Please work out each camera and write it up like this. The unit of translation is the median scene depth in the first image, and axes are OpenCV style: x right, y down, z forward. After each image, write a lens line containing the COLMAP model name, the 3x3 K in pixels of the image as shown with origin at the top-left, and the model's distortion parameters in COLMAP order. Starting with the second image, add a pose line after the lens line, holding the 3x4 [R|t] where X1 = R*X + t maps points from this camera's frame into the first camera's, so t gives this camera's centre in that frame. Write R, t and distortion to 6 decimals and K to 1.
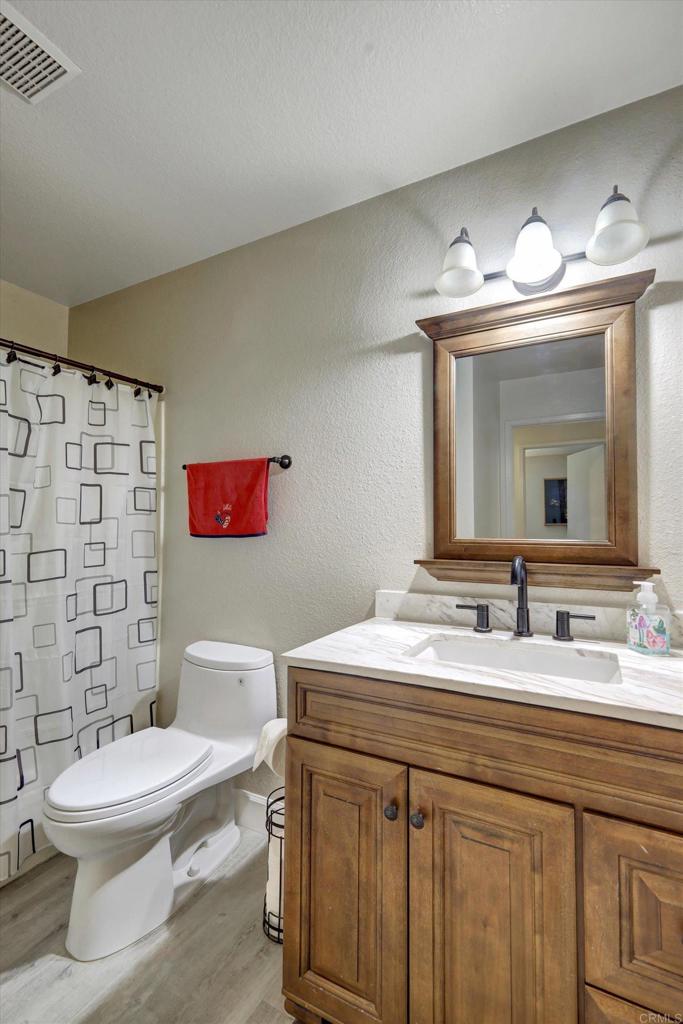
lens RADIAL K [[463.6, 0, 357.7], [0, 463.6, 512.7], [0, 0, 1]] dist [0.018385, 0.000162]
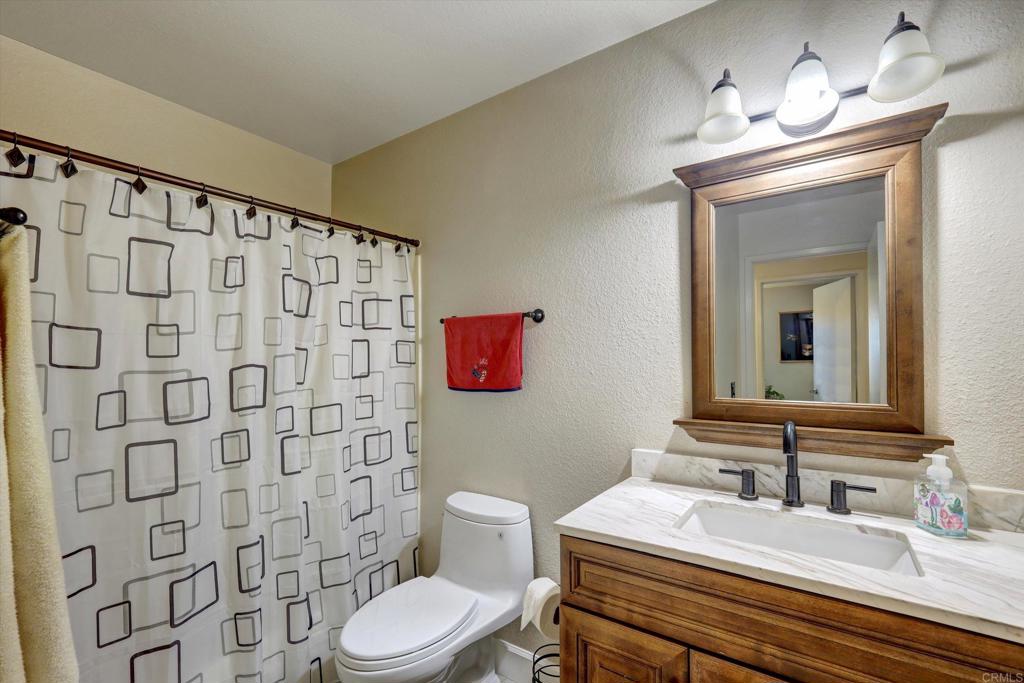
lens RADIAL K [[463.6, 0, 512.0], [0, 463.6, 341.5], [0, 0, 1]] dist [0.018385, 0.000162]
pose [[0.993739, 0.013642, -0.110891, -0.113450], [-0.011744, 0.999773, 0.017752, -0.080074], [0.111108, -0.016338, 0.993674, -0.007956]]
